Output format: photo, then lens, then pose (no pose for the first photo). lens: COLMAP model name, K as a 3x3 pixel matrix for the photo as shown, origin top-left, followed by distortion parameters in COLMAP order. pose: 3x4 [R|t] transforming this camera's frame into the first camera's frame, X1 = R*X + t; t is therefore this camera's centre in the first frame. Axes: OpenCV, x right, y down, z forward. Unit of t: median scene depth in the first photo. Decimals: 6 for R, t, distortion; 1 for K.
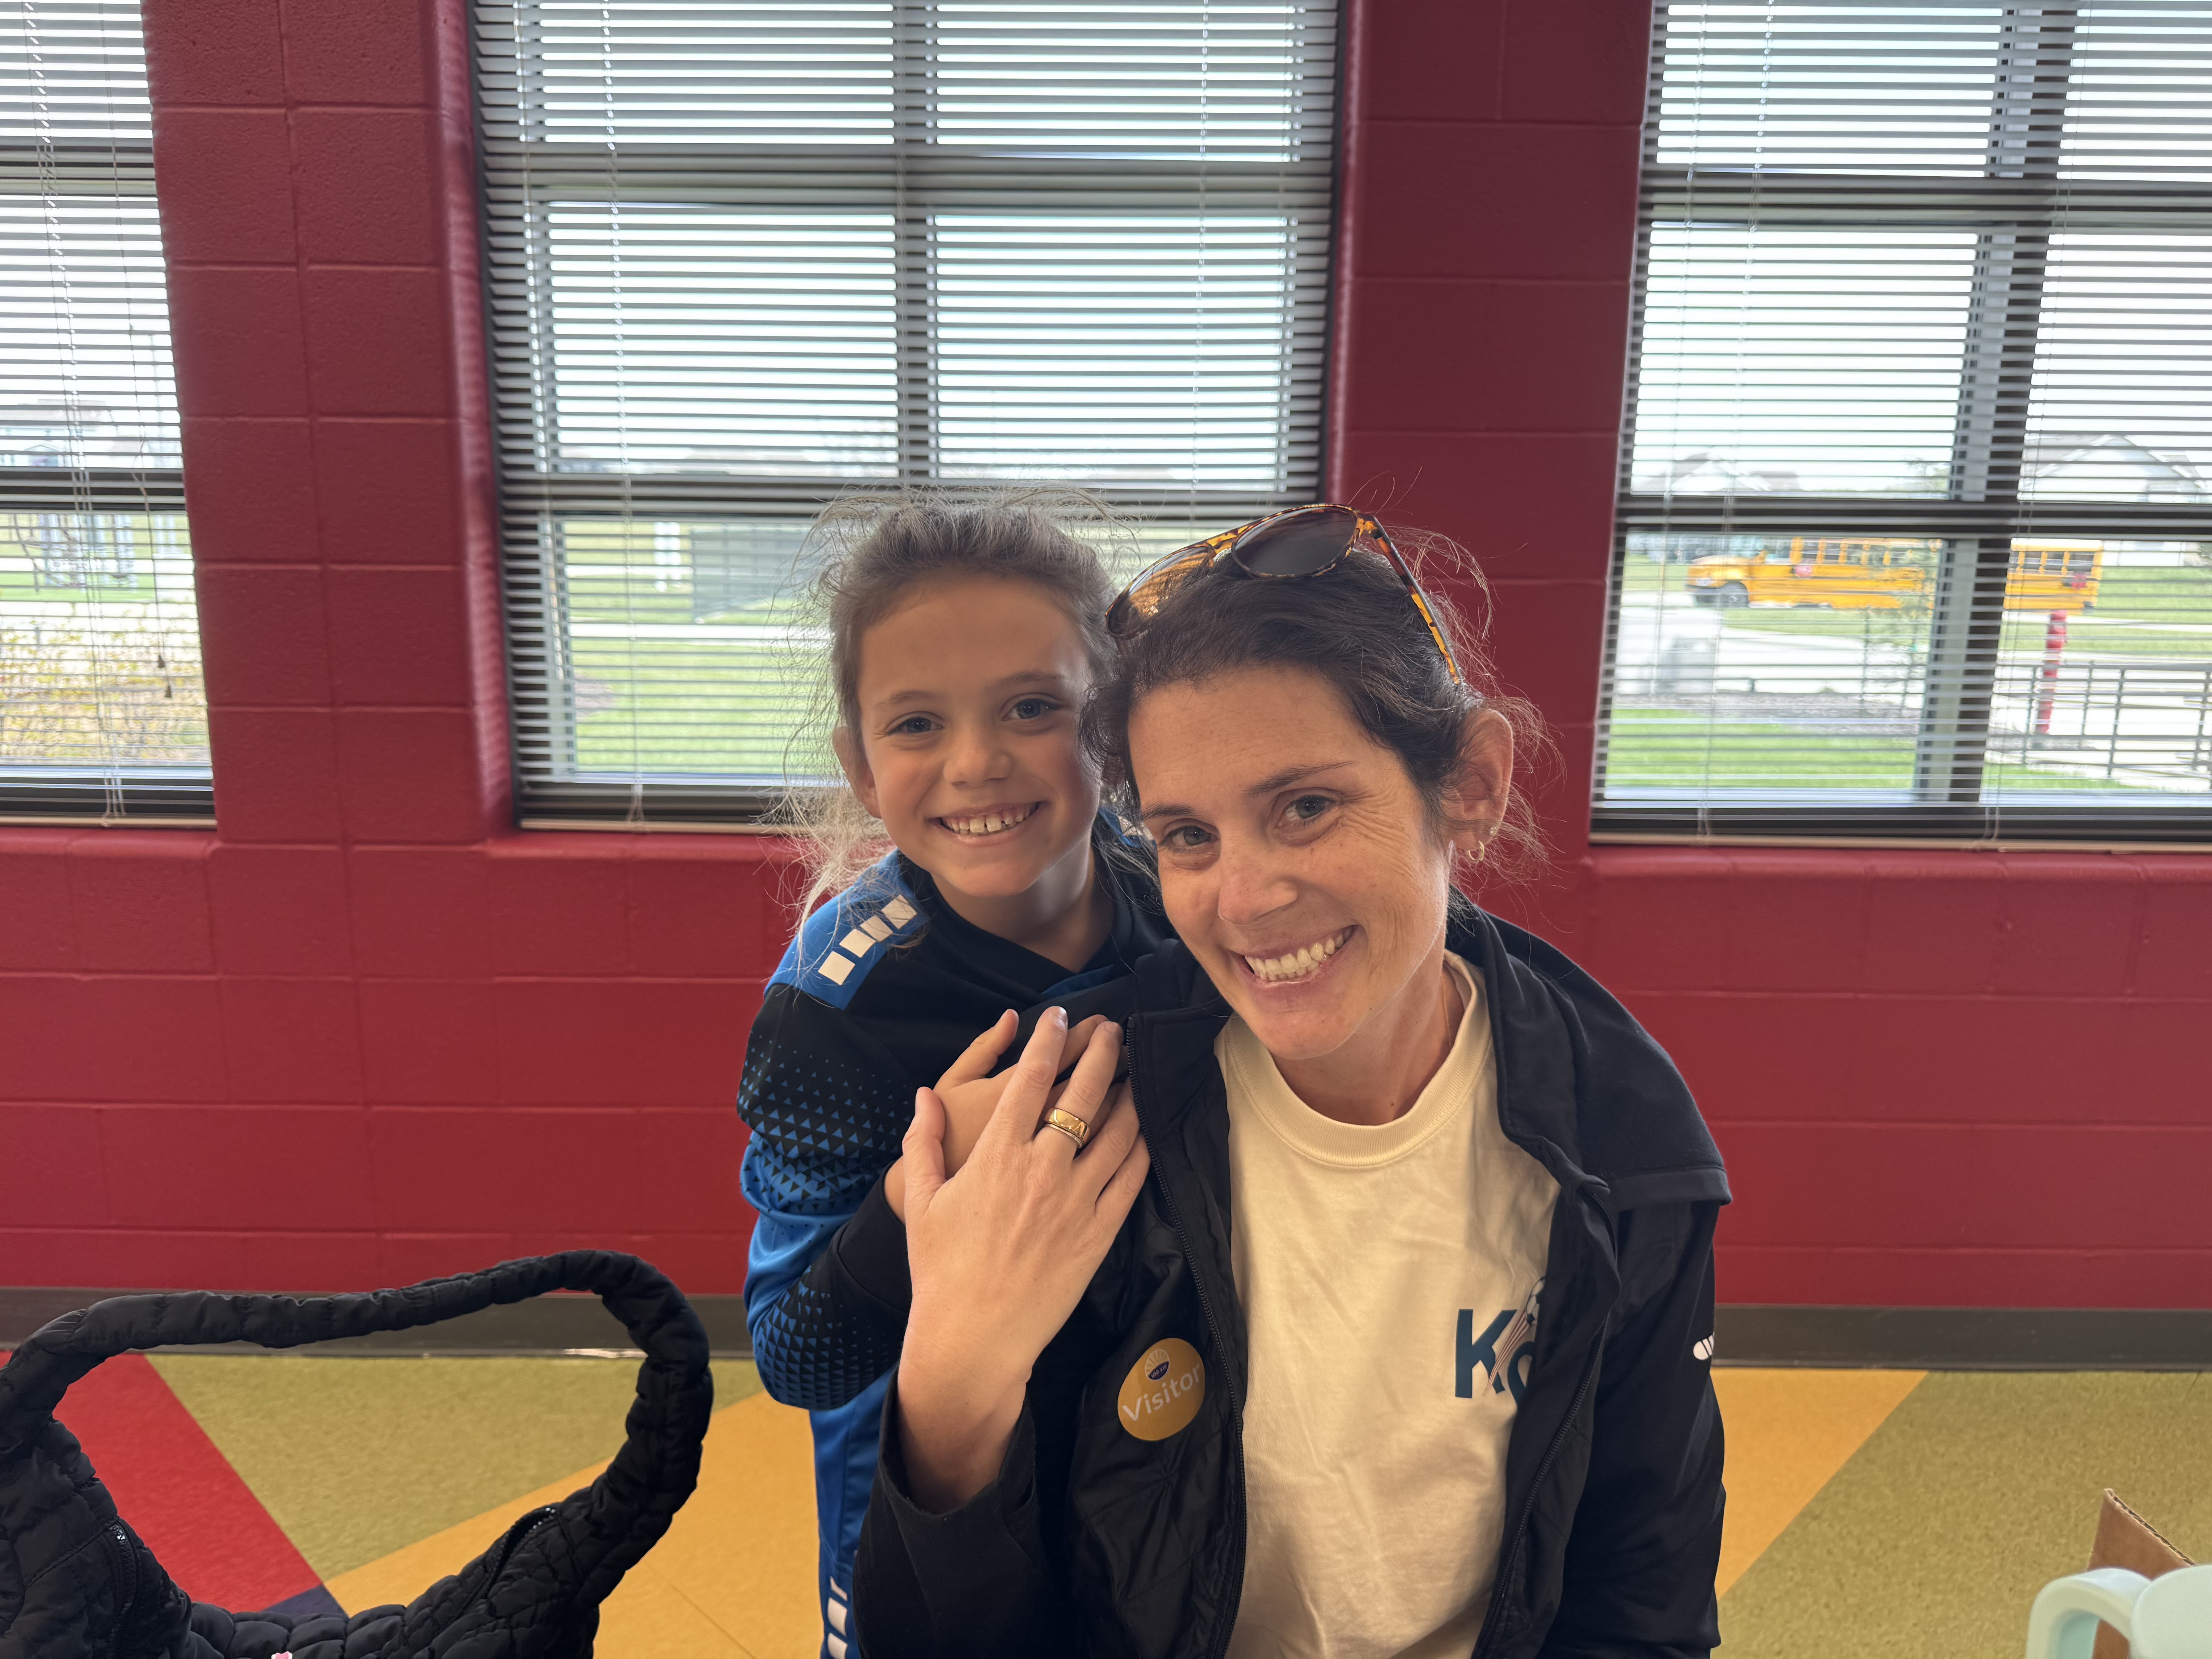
lens RADIAL K [[1554.4, 0, 1102.4], [0, 1554.4, 829.2], [0, 0, 1]] dist [0.014448, -0.019957]
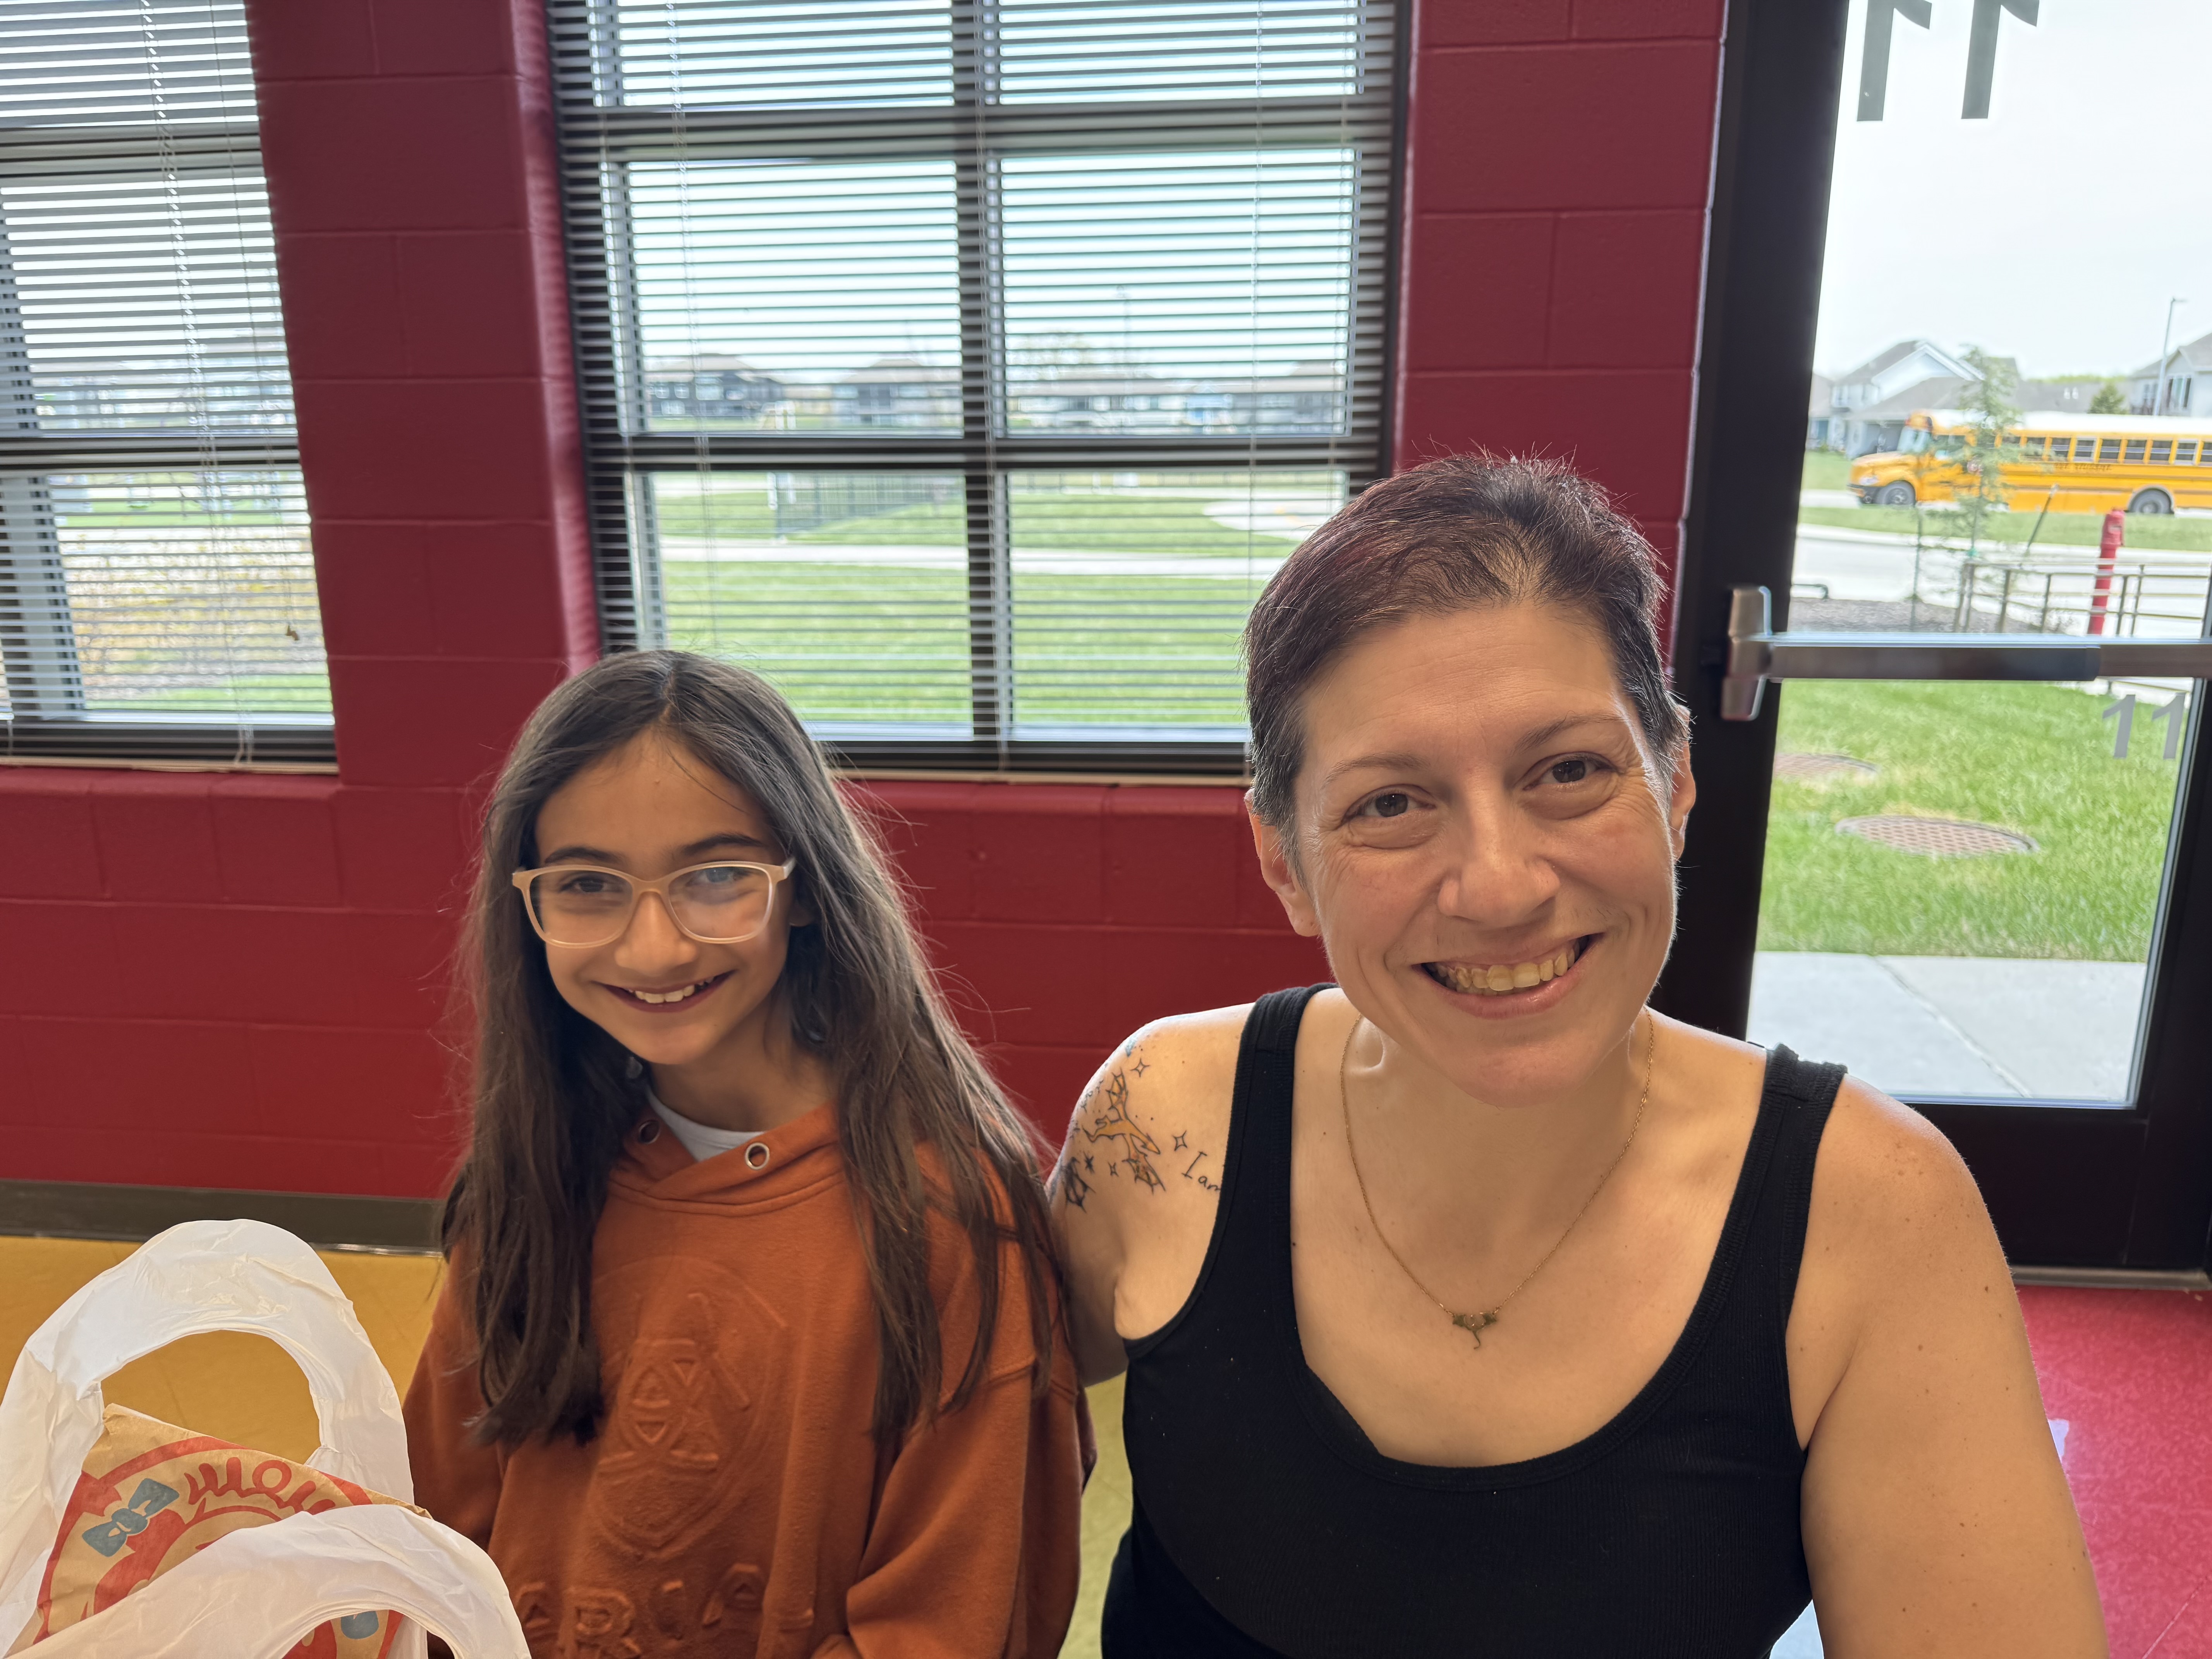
lens RADIAL K [[1554.4, 0, 1185.4], [0, 1554.4, 831.4], [0, 0, 1]] dist [0.014448, -0.019957]
pose [[0.996636, 0.006254, -0.081720, 0.100209], [-0.003376, 0.999371, 0.035310, 0.001235], [0.081889, -0.034915, 0.996030, -0.001105]]
